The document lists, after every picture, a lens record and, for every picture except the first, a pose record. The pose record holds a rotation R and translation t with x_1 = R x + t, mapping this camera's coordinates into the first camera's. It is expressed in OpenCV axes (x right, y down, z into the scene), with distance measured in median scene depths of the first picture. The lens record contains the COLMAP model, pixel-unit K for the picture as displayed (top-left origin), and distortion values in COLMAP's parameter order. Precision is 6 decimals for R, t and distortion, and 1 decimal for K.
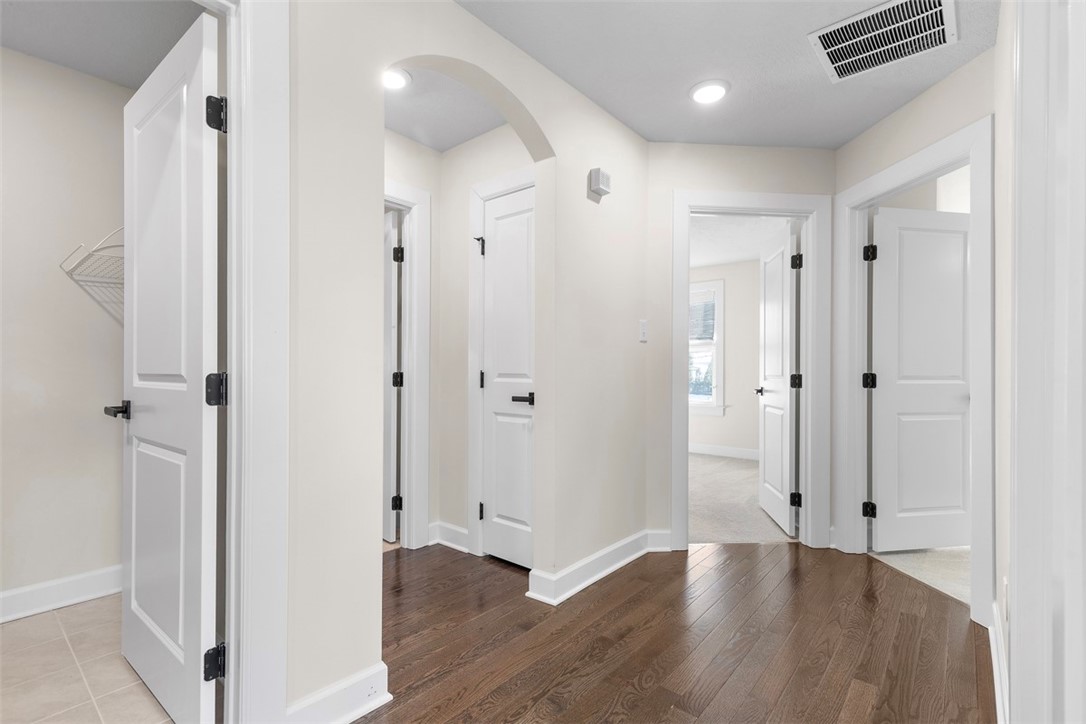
lens RADIAL K [[492.0, 0, 543.6], [0, 492.0, 369.1], [0, 0, 1]] dist [0.010095, 0.000294]
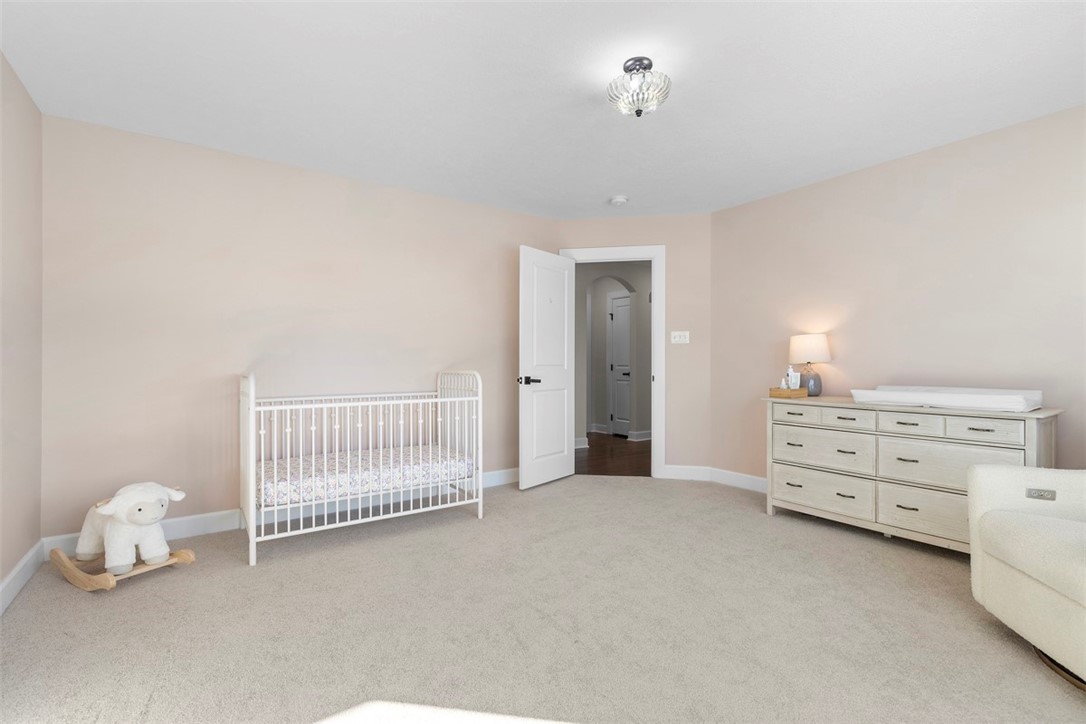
lens RADIAL K [[492.0, 0, 544.7], [0, 492.0, 362.3], [0, 0, 1]] dist [0.010095, 0.000294]
pose [[0.964697, -0.000796, -0.263360, 0.222631], [0.002240, 0.999984, 0.005183, -0.021508], [0.263352, -0.005590, 0.964684, -1.641567]]
